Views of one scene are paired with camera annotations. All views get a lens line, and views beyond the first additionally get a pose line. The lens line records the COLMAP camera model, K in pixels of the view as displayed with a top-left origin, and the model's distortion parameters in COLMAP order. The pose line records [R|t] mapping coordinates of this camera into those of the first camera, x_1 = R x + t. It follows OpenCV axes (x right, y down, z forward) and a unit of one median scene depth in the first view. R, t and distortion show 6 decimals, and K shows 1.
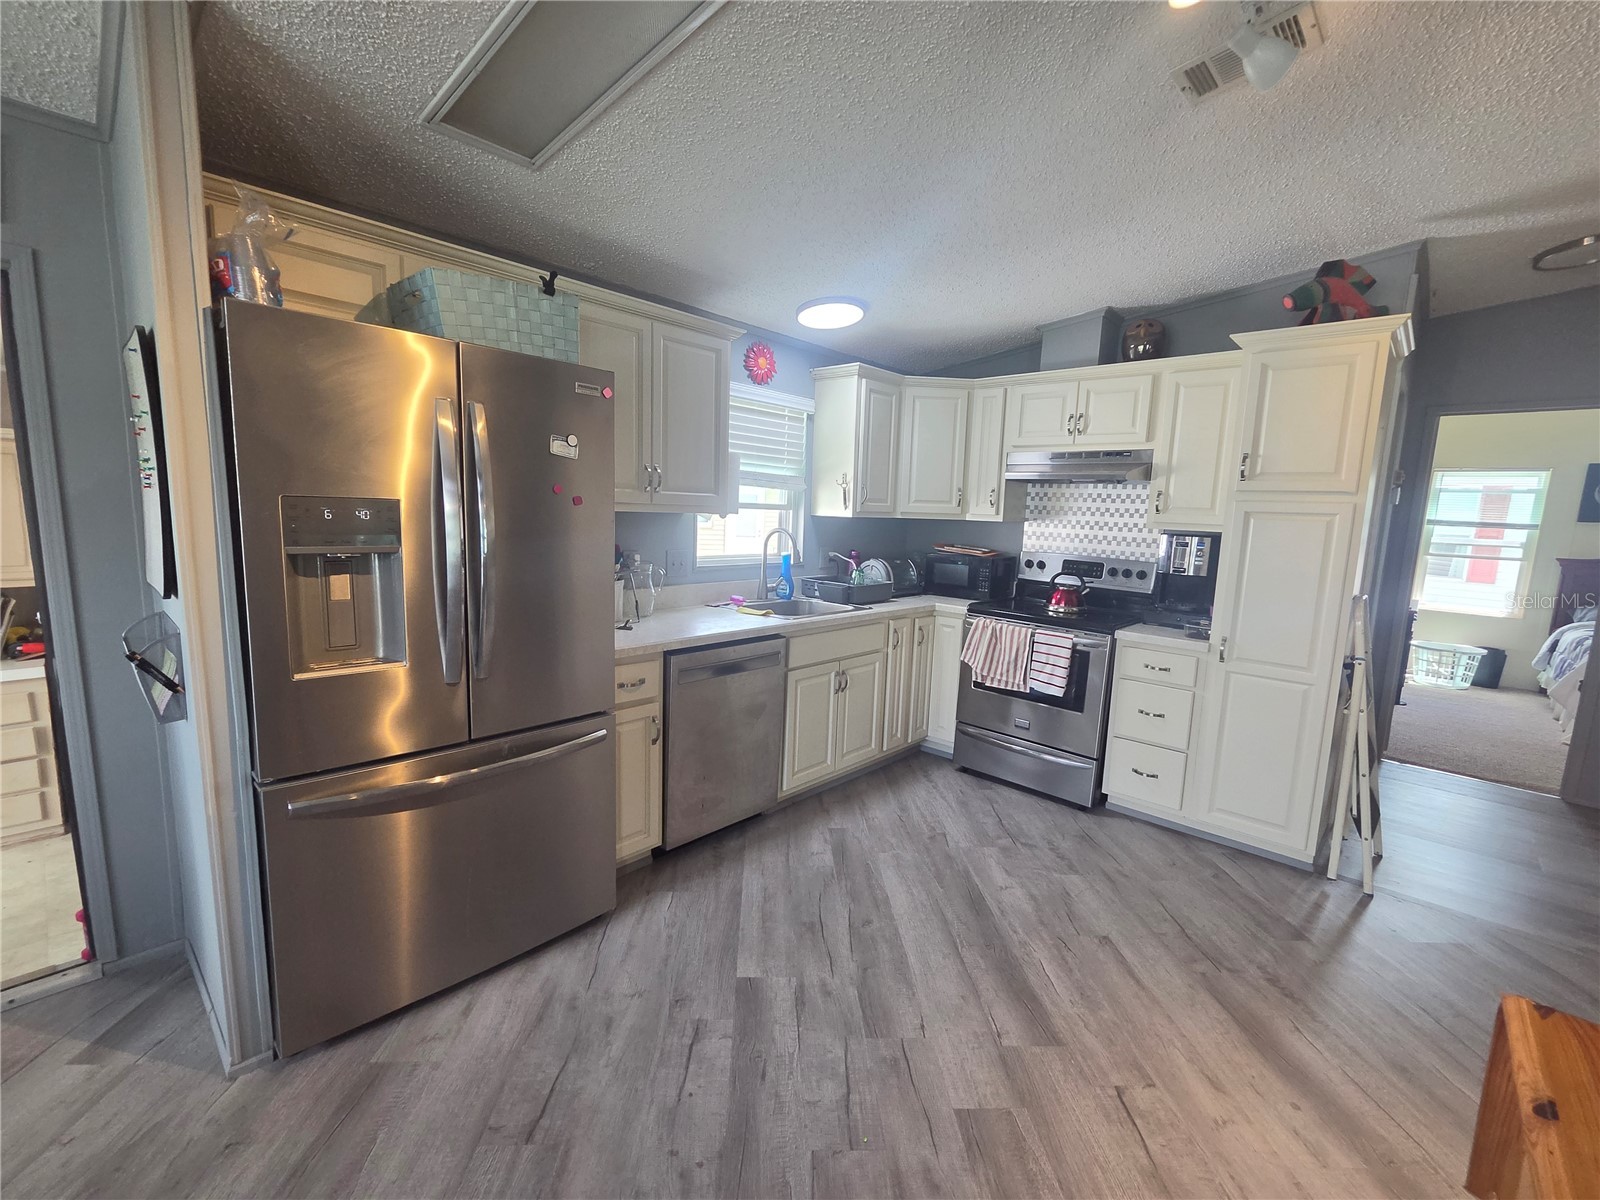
lens RADIAL K [[686.1, 0, 806.7], [0, 686.1, 603.5], [0, 0, 1]] dist [-0.006661, -0.000029]
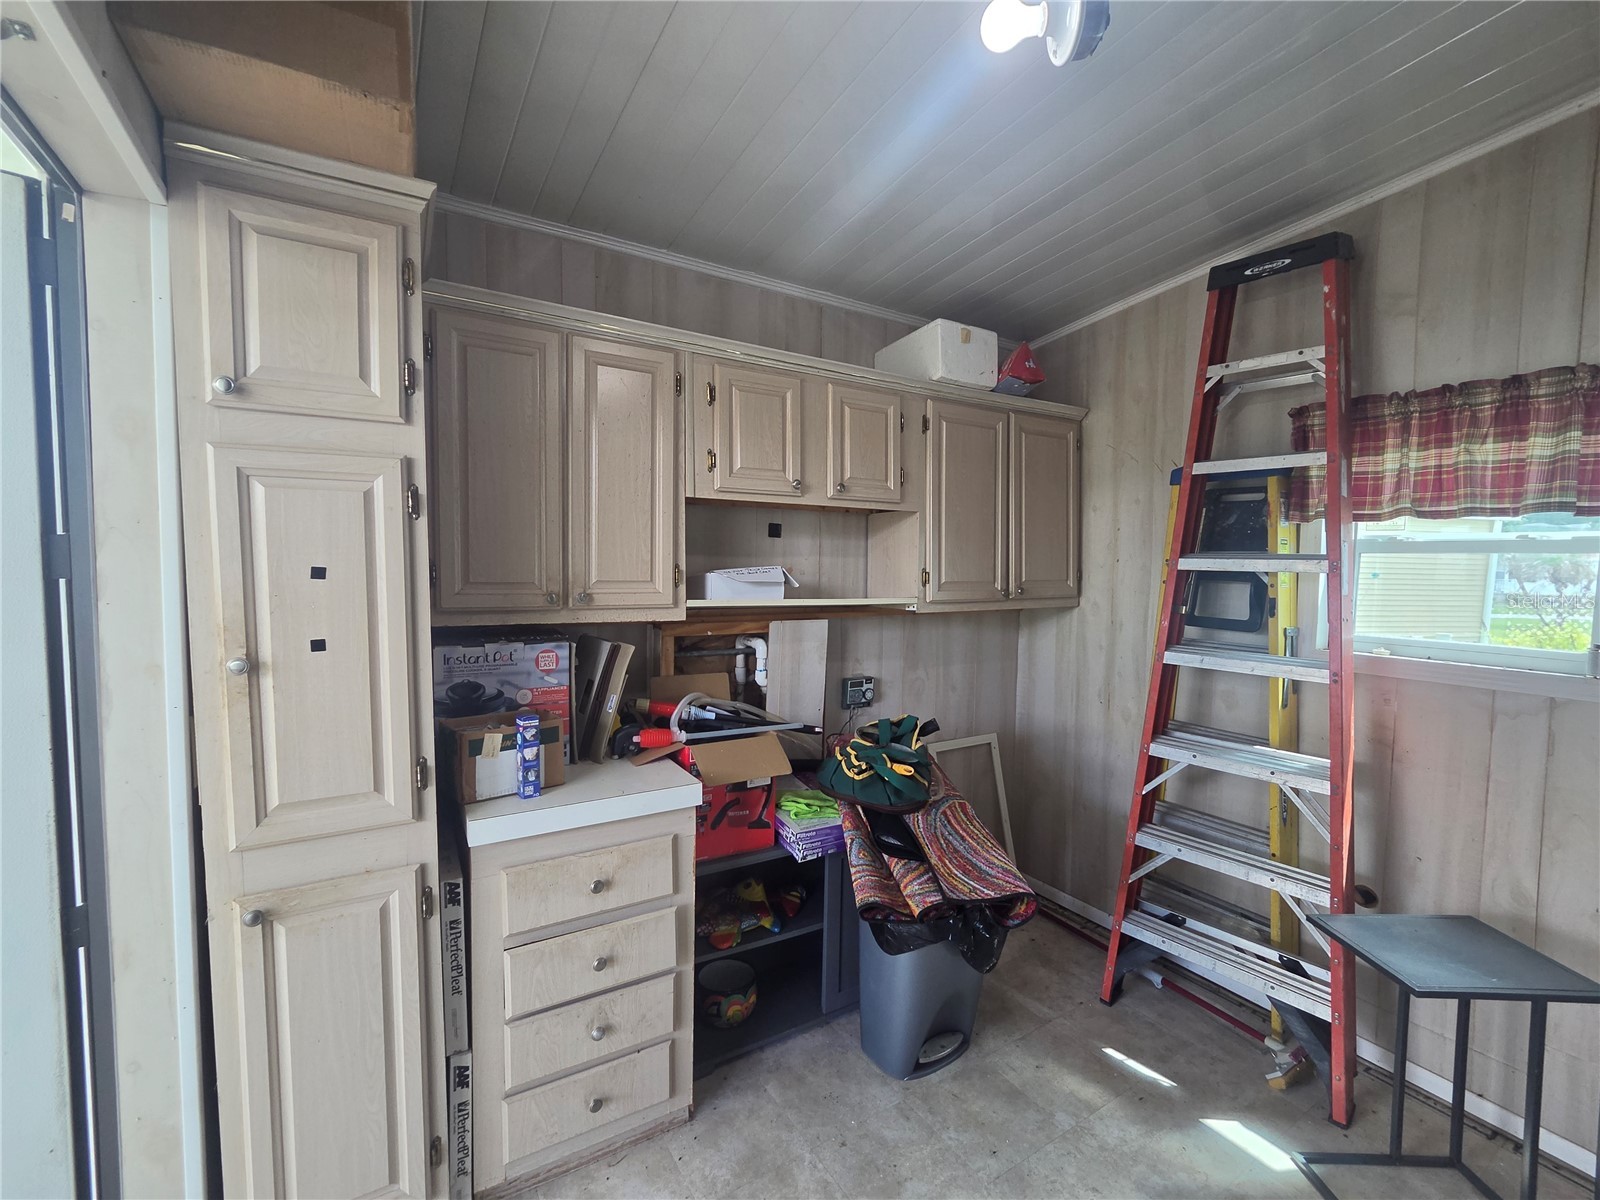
lens RADIAL K [[686.1, 0, 806.7], [0, 686.1, 603.5], [0, 0, 1]] dist [-0.006661, -0.000029]
pose [[0.963016, -0.015672, -0.268987, -1.009630], [-0.011349, 0.995062, -0.098608, 0.014632], [0.269204, 0.098014, 0.958083, 0.594014]]
